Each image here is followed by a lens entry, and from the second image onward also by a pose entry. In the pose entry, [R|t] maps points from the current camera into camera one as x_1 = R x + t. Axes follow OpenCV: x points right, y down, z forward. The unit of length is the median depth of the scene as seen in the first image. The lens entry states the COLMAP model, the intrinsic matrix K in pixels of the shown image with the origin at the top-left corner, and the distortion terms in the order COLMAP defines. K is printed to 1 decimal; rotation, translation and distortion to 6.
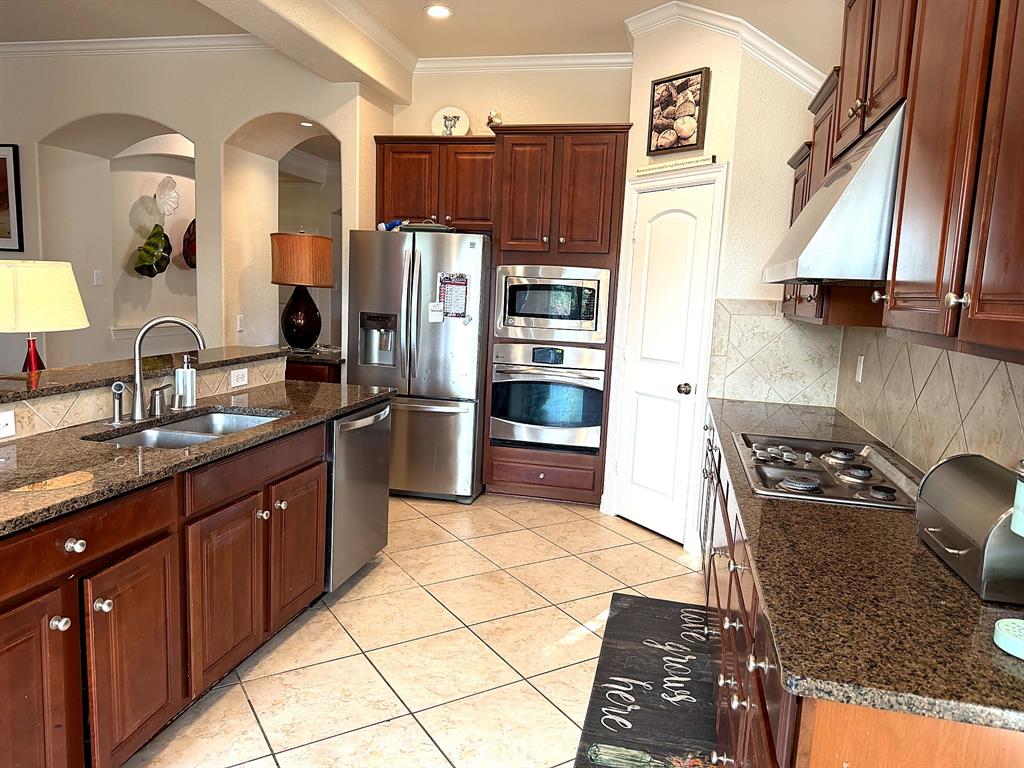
lens RADIAL K [[727.1, 0, 512.0], [0, 727.1, 384.0], [0, 0, 1]] dist [0.112875, -0.168251]
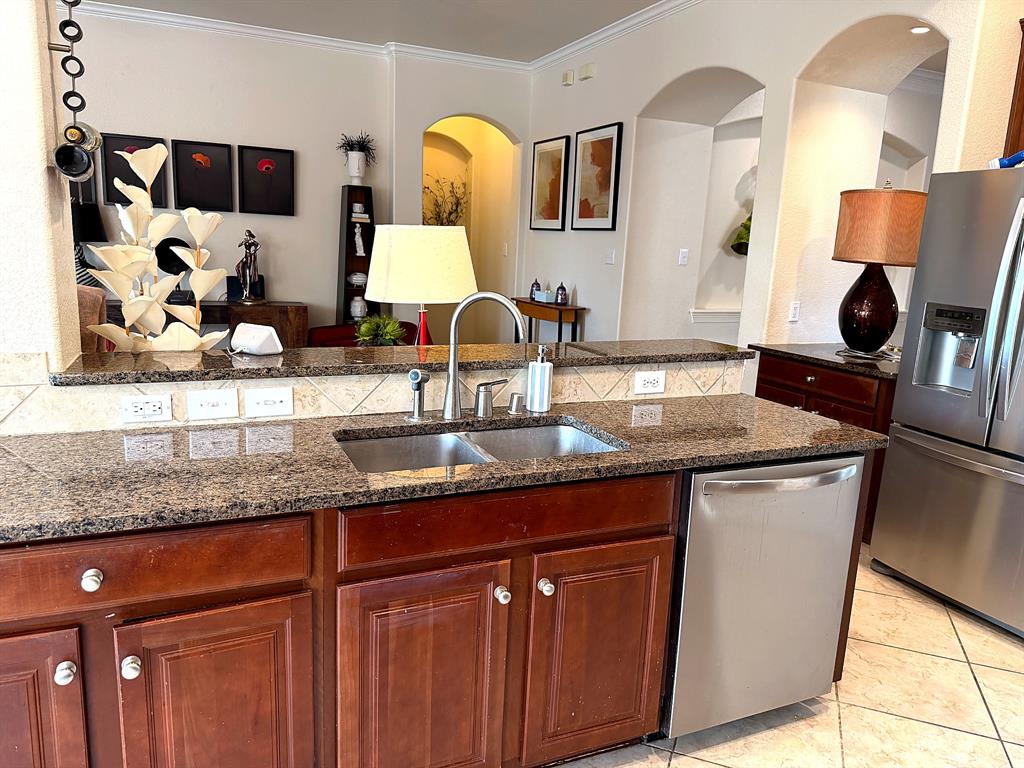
lens RADIAL K [[727.1, 0, 512.0], [0, 727.1, 384.0], [0, 0, 1]] dist [0.112875, -0.168251]
pose [[0.607349, 0.137235, -0.782492, 0.092863], [-0.124626, 0.989230, 0.076763, -0.036424], [0.784599, 0.050897, 0.617911, 0.353974]]
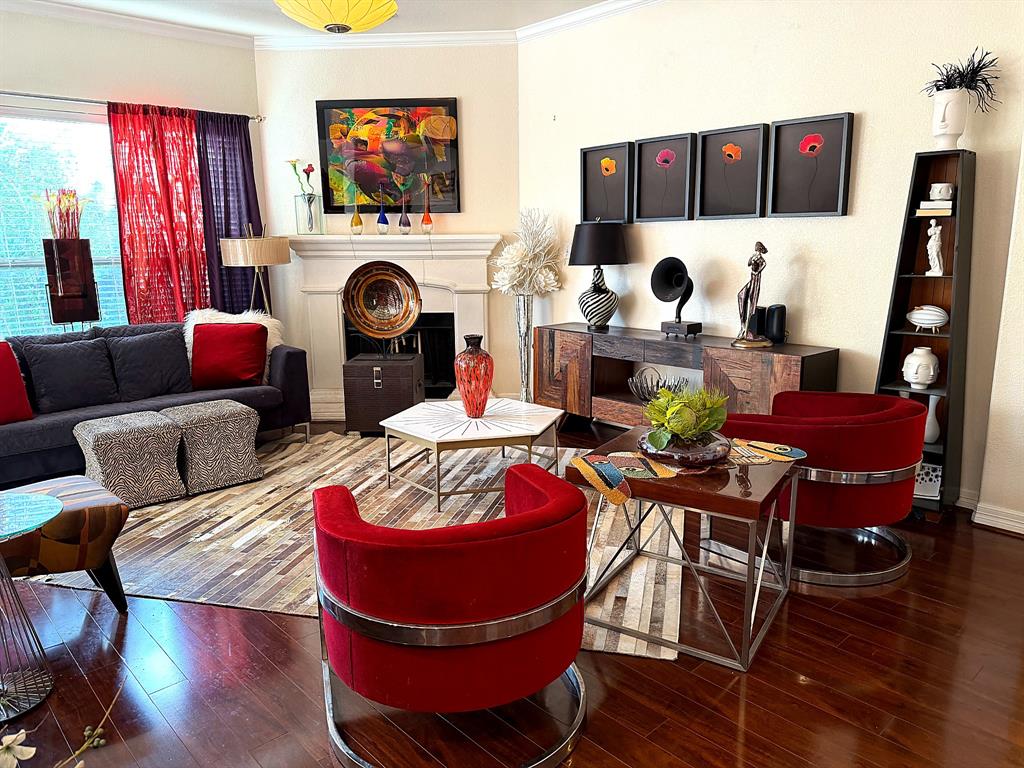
lens RADIAL K [[727.1, 0, 512.0], [0, 727.1, 384.0], [0, 0, 1]] dist [0.112875, -0.168251]
pose [[-0.558317, 0.127030, -0.819845, -0.374268], [-0.124643, 0.964148, 0.234272, -0.174496], [0.820211, 0.232986, -0.522467, 1.172589]]
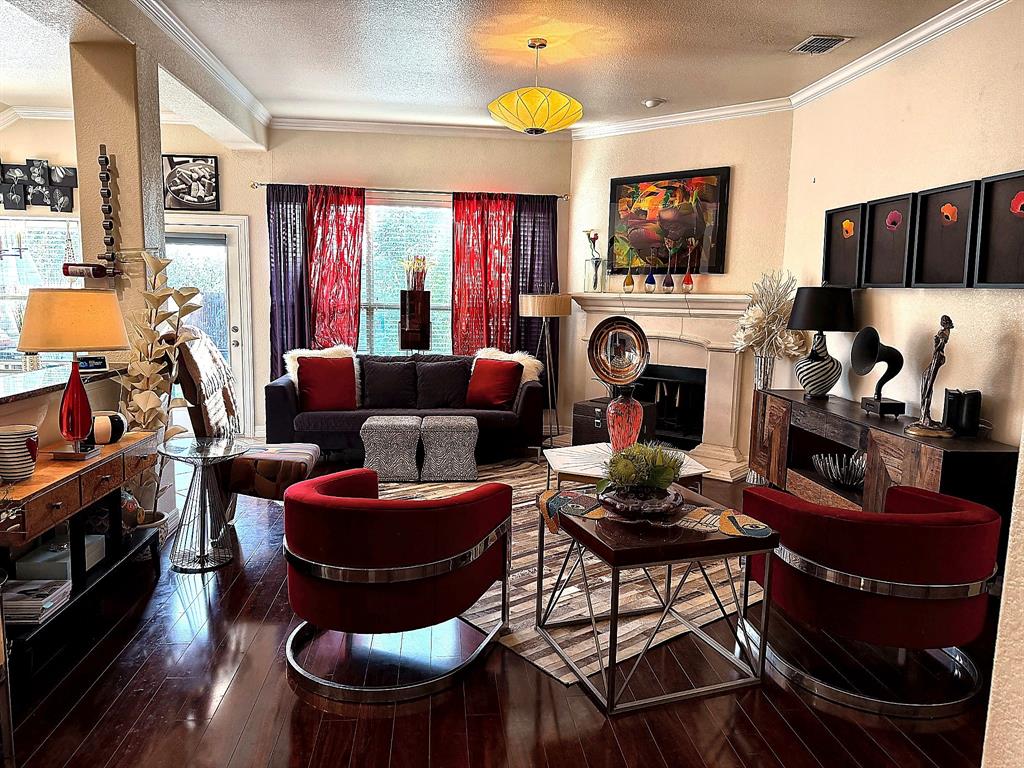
lens RADIAL K [[724.4, 0, 515.7], [0, 724.4, 392.1], [0, 0, 1]] dist [0.109916, -0.160732]
pose [[-0.943884, -0.018074, -0.329781, -0.656544], [-0.105795, 0.962435, 0.250052, -0.245861], [0.312873, 0.270909, -0.910340, 1.542946]]
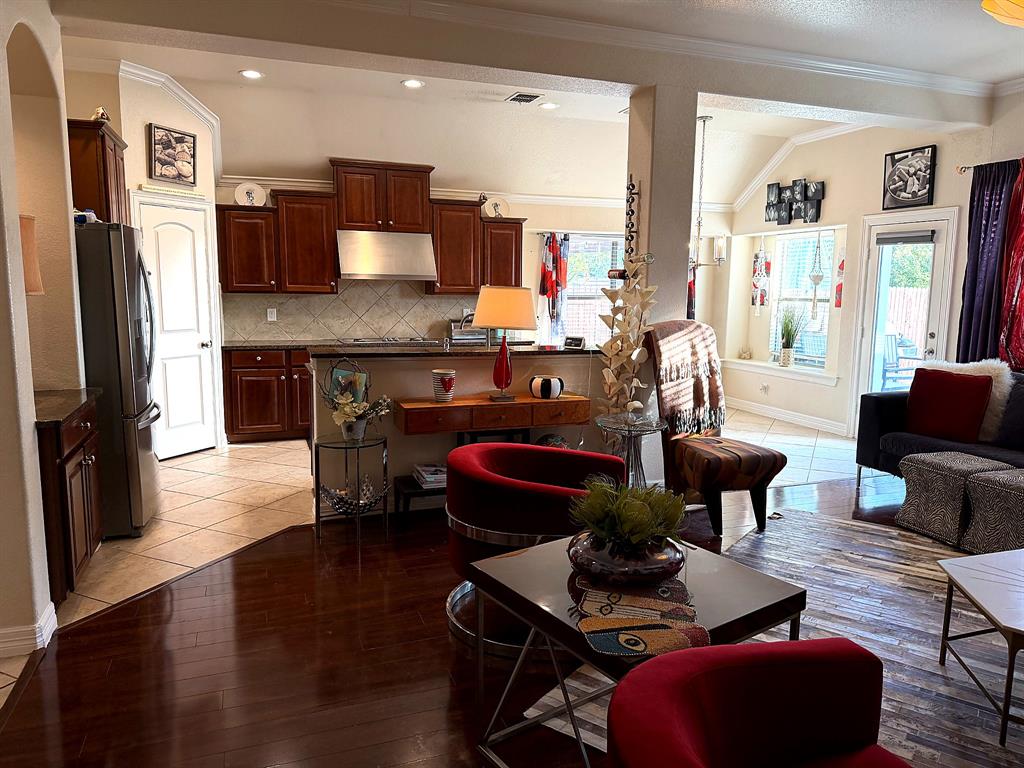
lens RADIAL K [[727.1, 0, 512.0], [0, 727.1, 384.0], [0, 0, 1]] dist [0.112875, -0.168251]
pose [[-0.546092, -0.162542, 0.821805, -1.379762], [0.081213, 0.966103, 0.245048, -0.239202], [-0.833779, 0.200560, -0.514381, 1.282238]]
